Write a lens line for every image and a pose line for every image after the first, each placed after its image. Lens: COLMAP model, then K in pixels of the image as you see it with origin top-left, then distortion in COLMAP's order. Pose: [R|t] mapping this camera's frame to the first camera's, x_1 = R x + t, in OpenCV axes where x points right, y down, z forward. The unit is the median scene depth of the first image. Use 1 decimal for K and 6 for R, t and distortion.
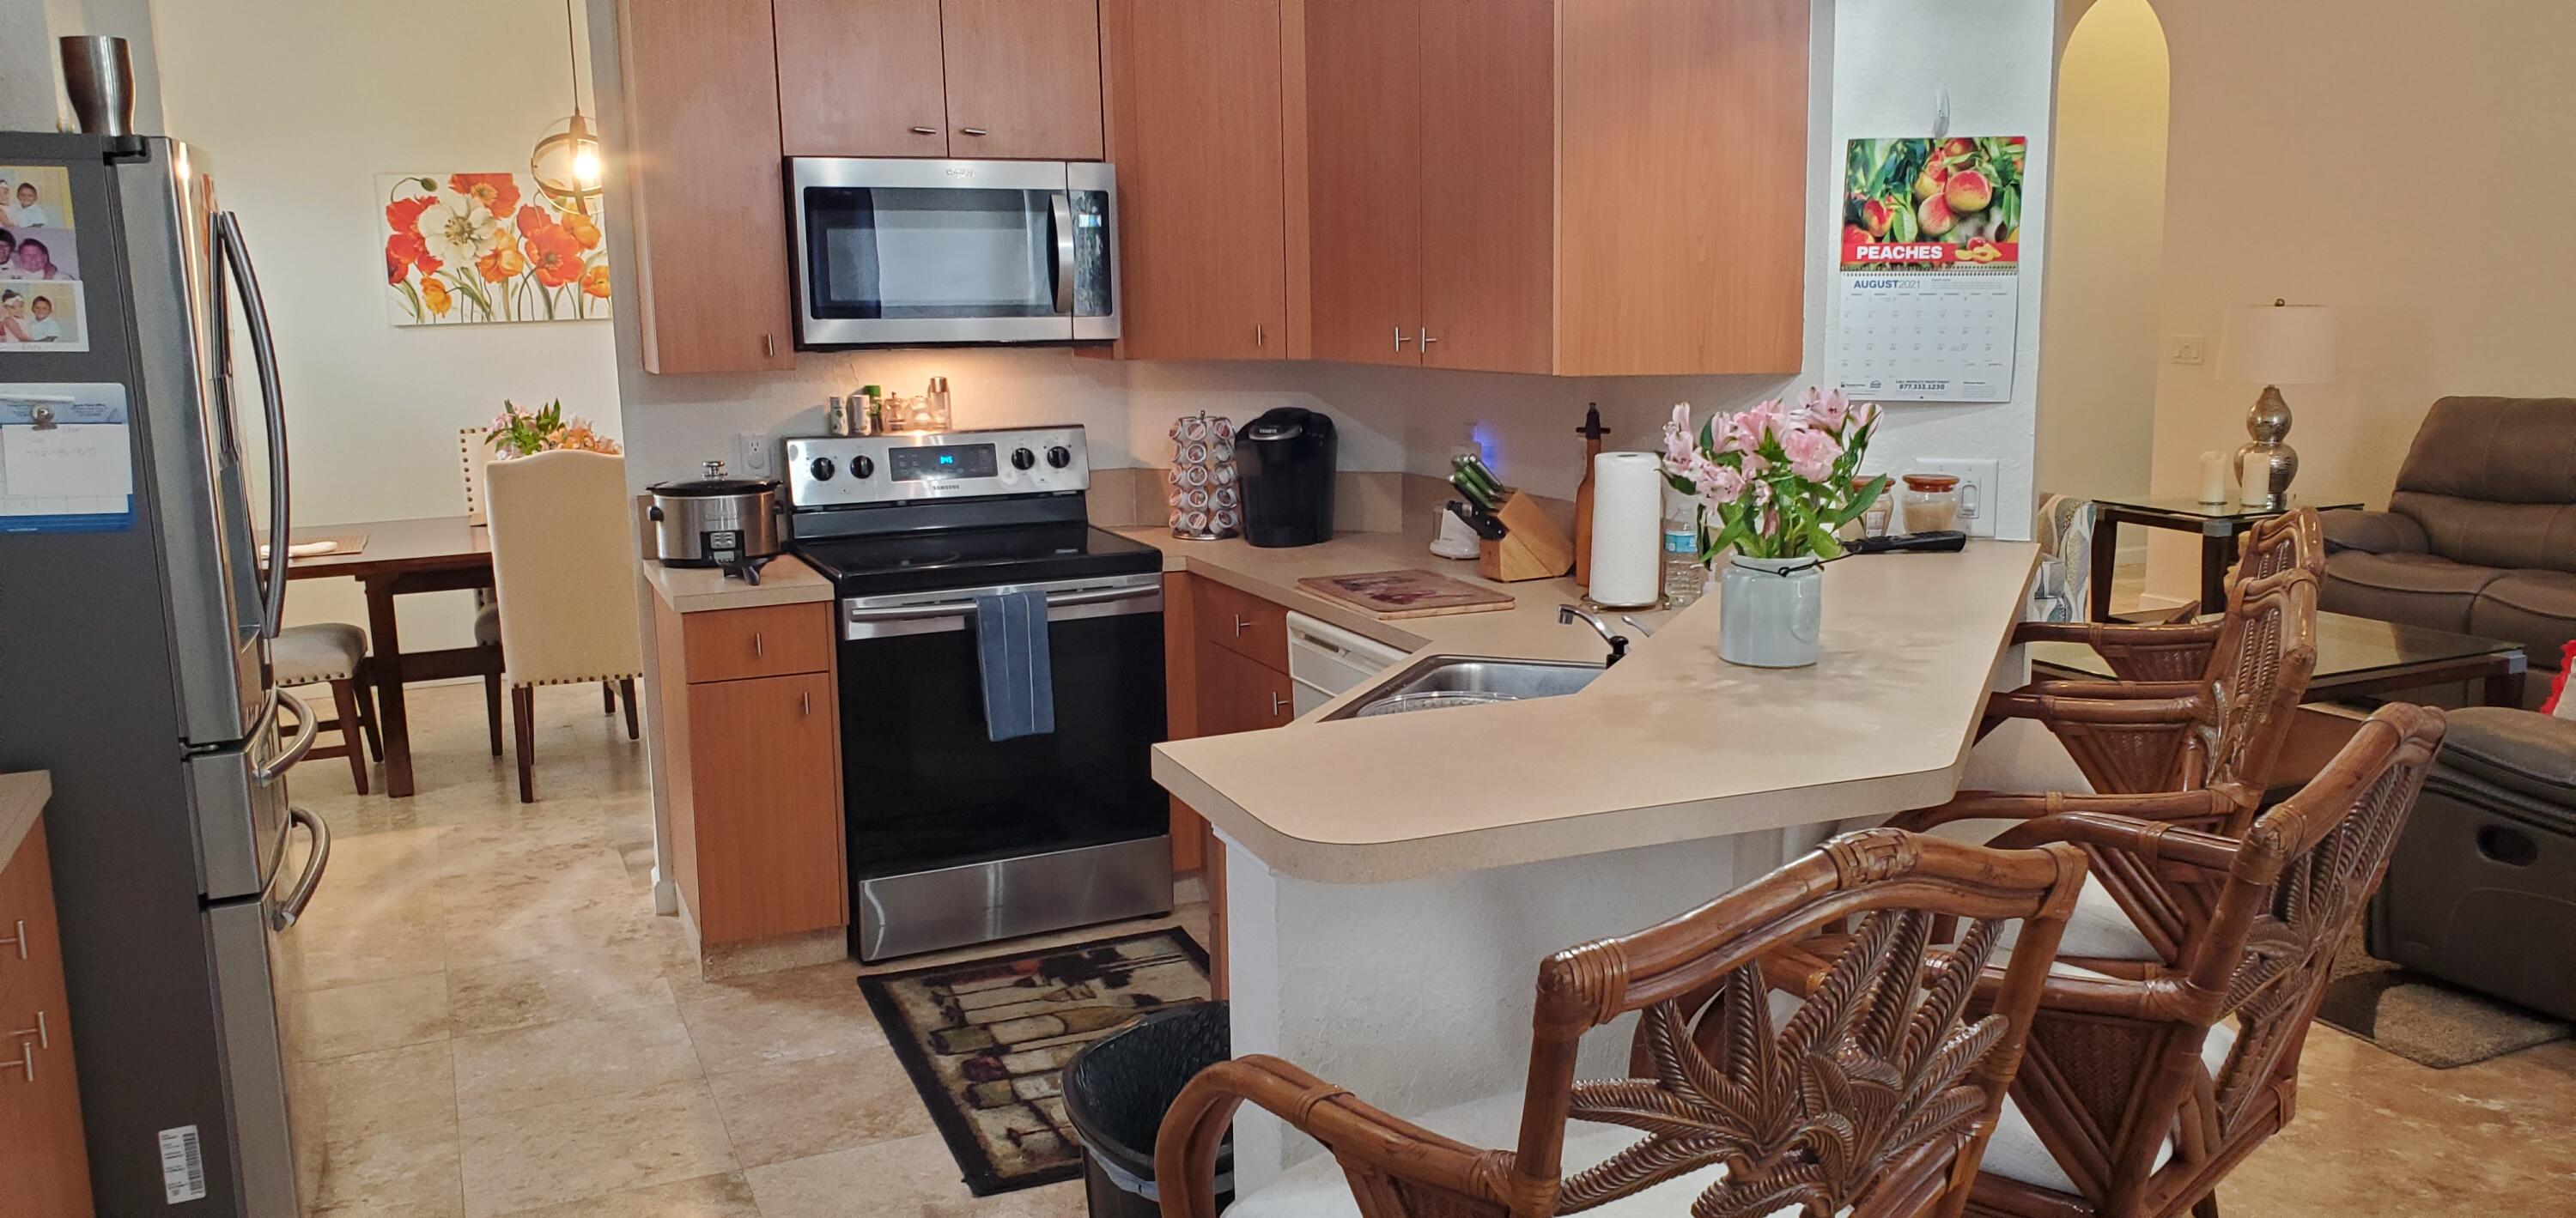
lens RADIAL K [[1931.5, 0, 1291.8], [0, 1931.5, 606.2], [0, 0, 1]] dist [0.008980, 0.002801]
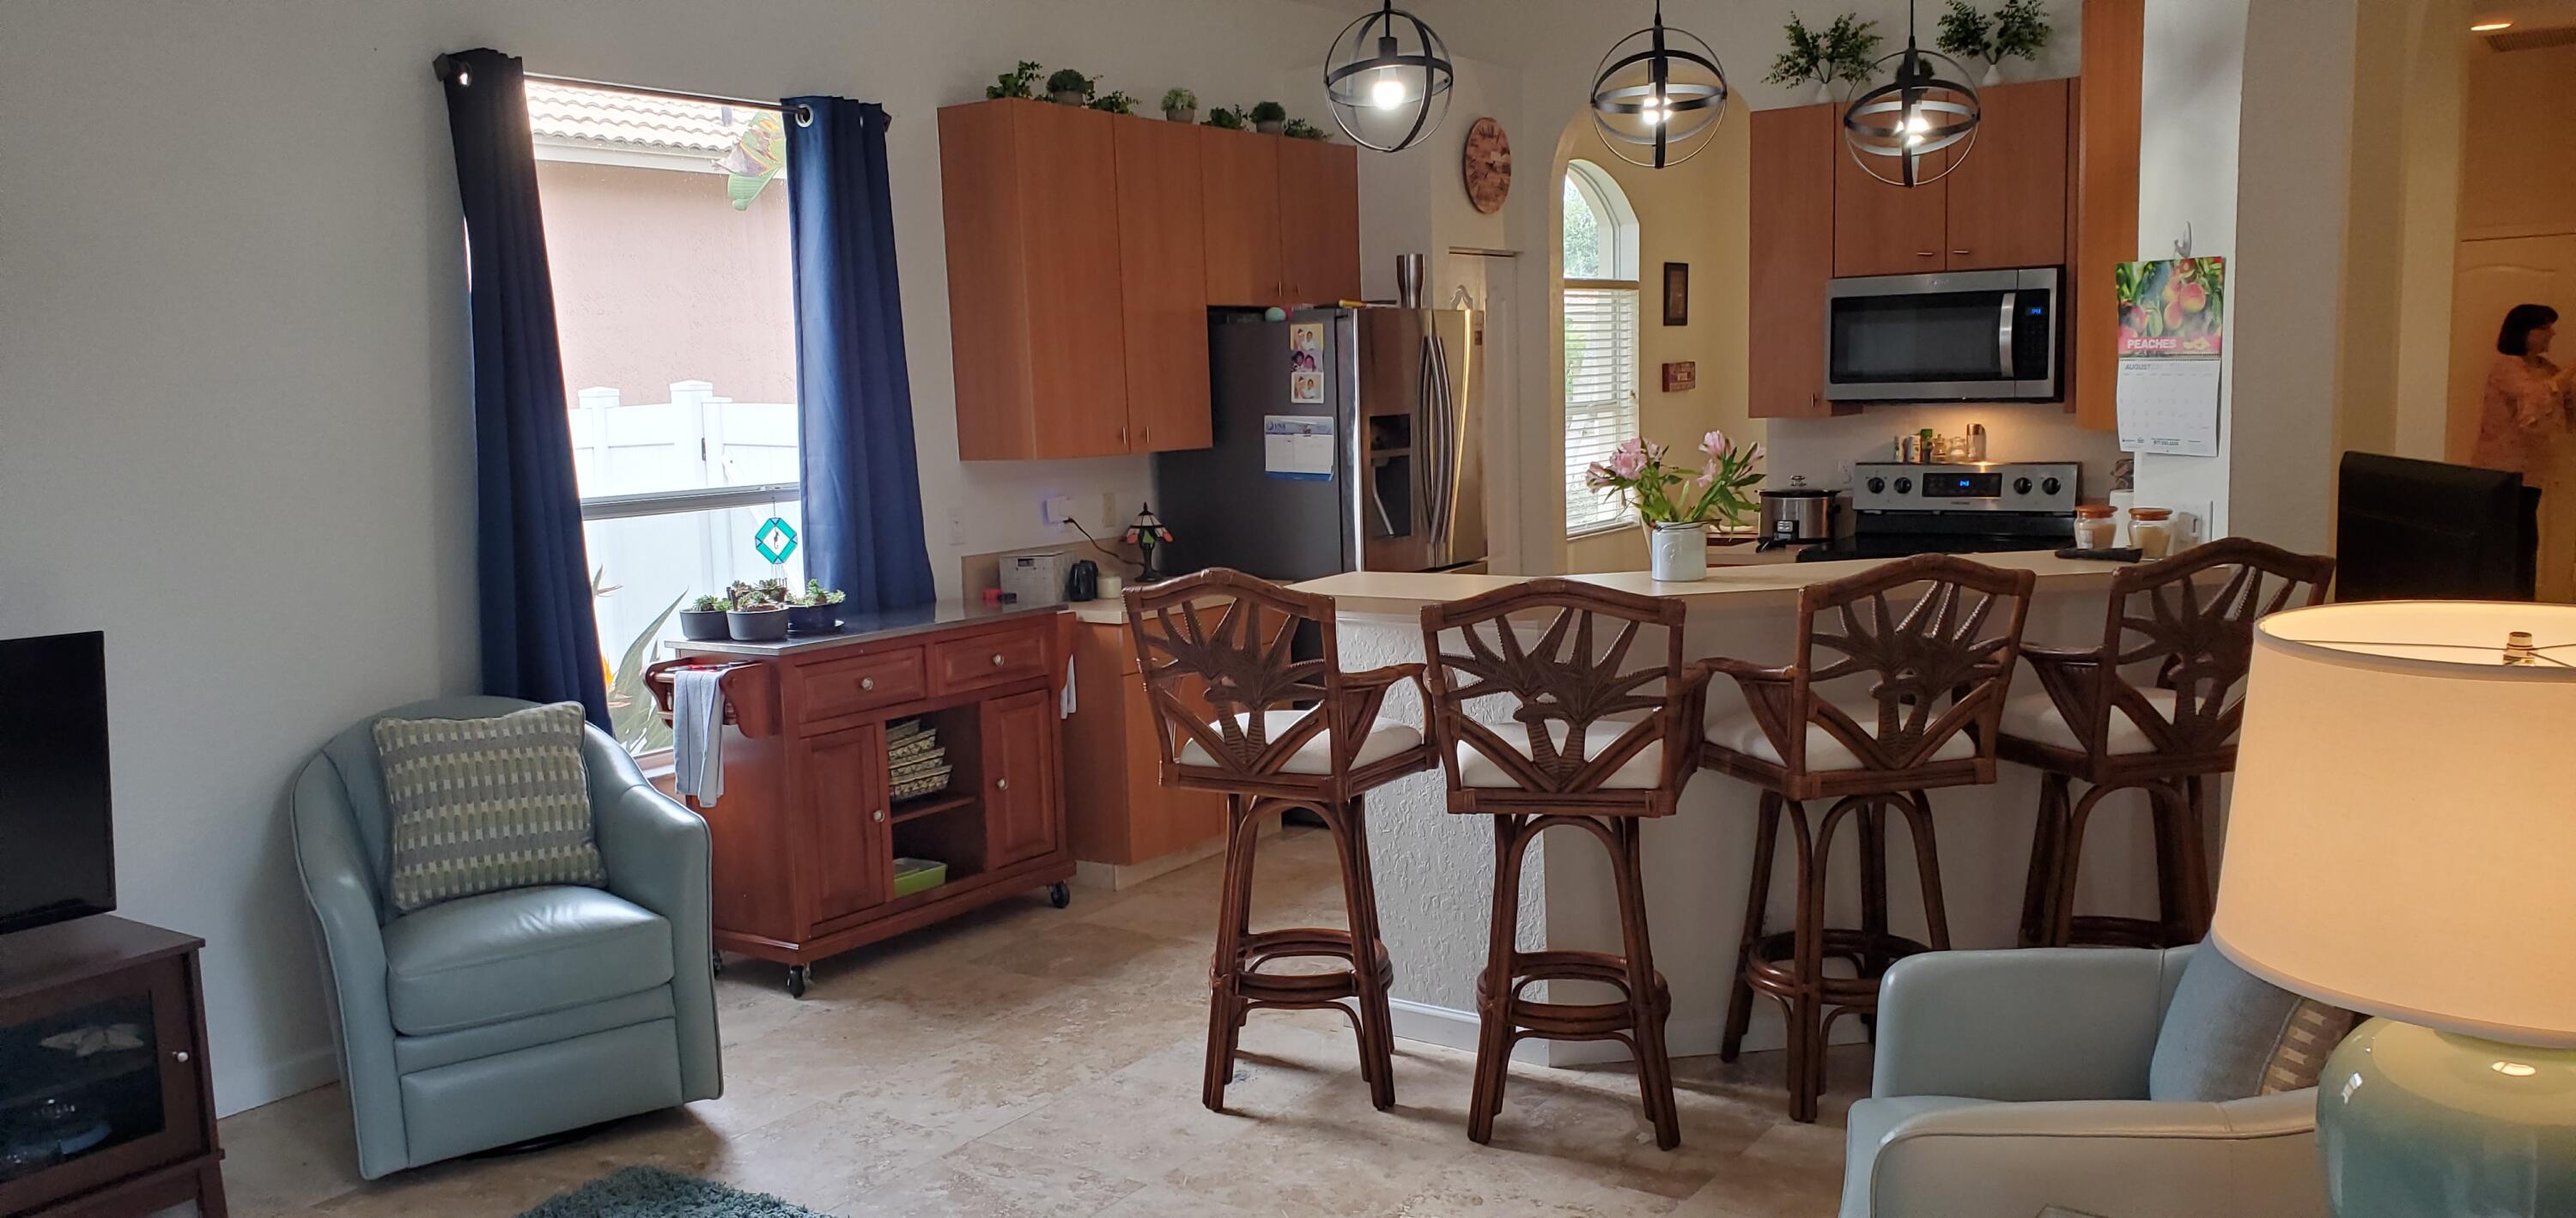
lens RADIAL K [[1931.5, 0, 1288.0], [0, 1931.5, 614.0], [0, 0, 1]] dist [0.008980, 0.002801]
pose [[0.534567, 0.103190, -0.838803, 1.153875], [-0.117689, 0.991936, 0.047026, 0.013899], [0.836891, 0.073579, 0.542401, -0.237825]]
